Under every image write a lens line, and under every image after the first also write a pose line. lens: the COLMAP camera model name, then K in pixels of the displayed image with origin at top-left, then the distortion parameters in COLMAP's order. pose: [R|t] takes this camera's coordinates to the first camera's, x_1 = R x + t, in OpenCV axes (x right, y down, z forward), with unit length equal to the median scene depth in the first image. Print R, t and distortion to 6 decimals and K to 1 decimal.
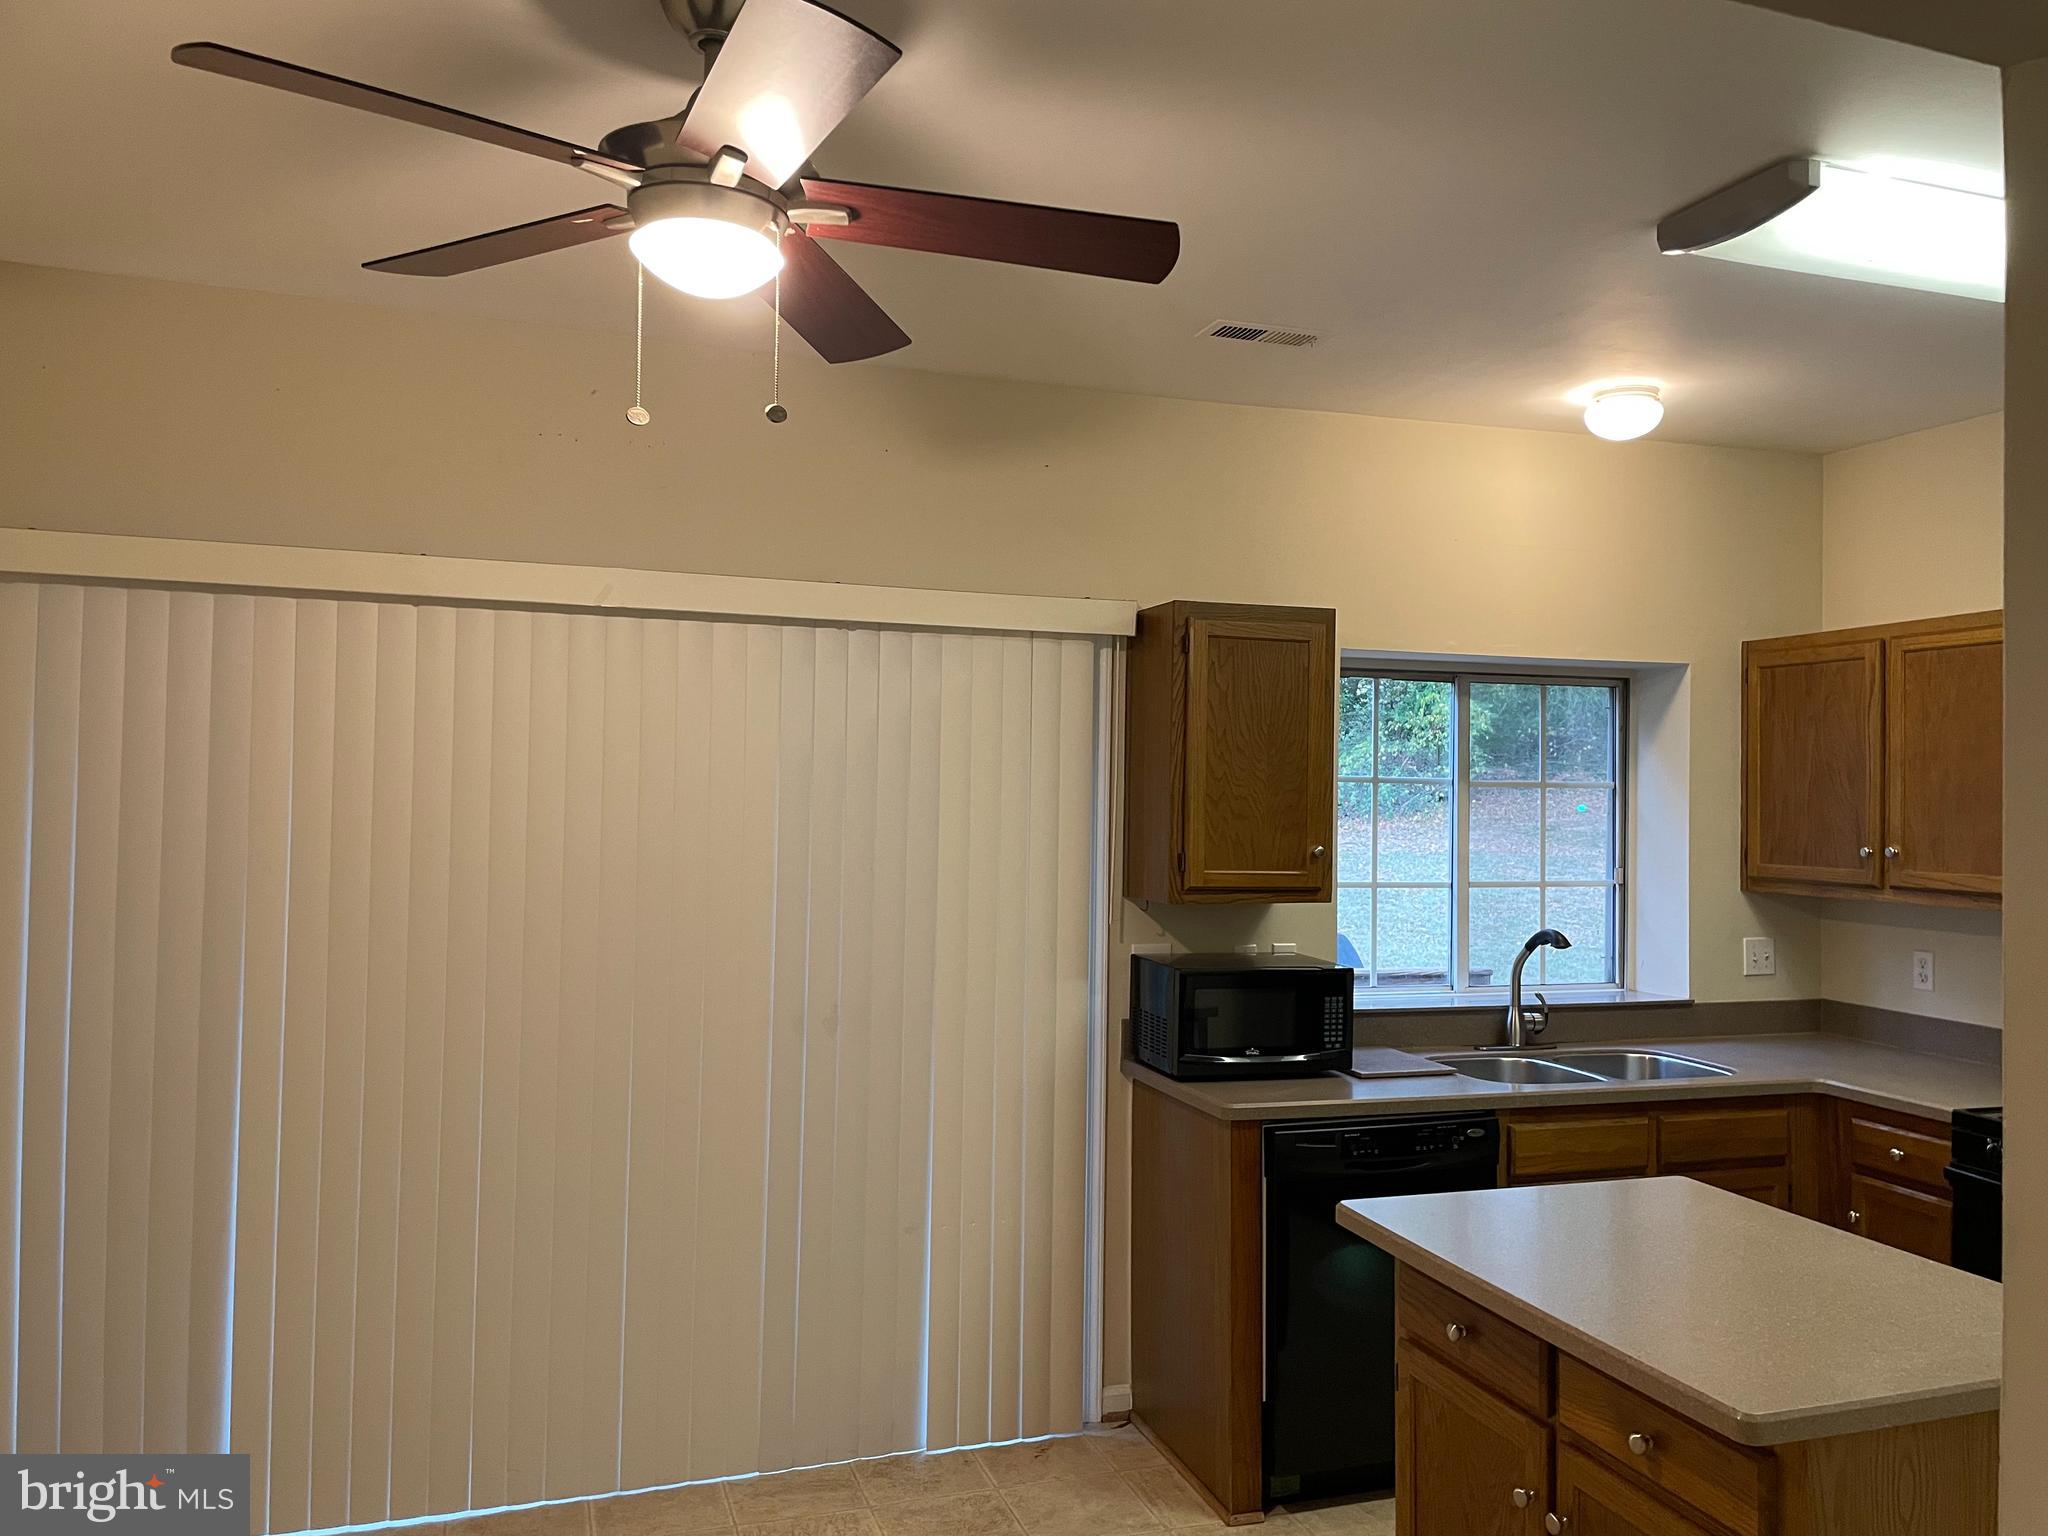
lens RADIAL K [[1539.2, 0, 1045.4], [0, 1539.2, 760.5], [0, 0, 1]] dist [0.095545, -0.122885]
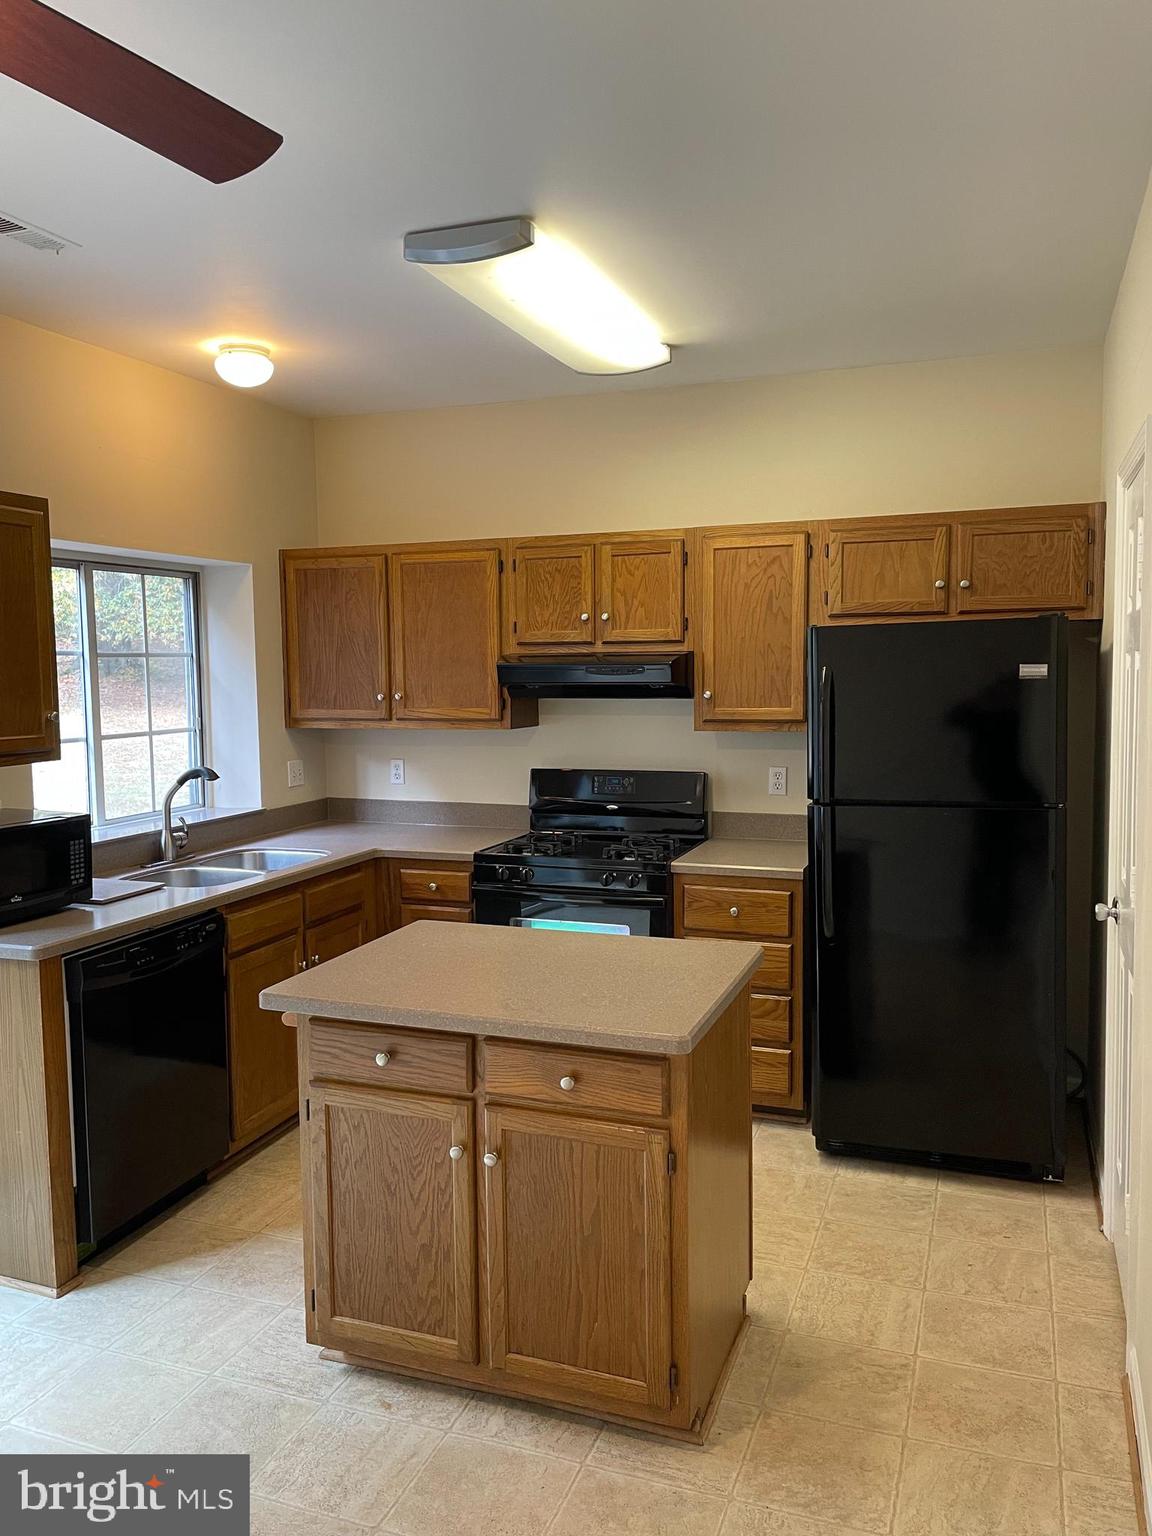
lens RADIAL K [[1154.4, 0, 577.6], [0, 1154.4, 765.2], [0, 0, 1]] dist [0.095545, -0.122885]
pose [[0.628099, -0.087932, 0.773150, -0.236509], [0.002057, 0.993779, 0.111354, -0.000181], [-0.778131, -0.068351, 0.624372, 0.153293]]
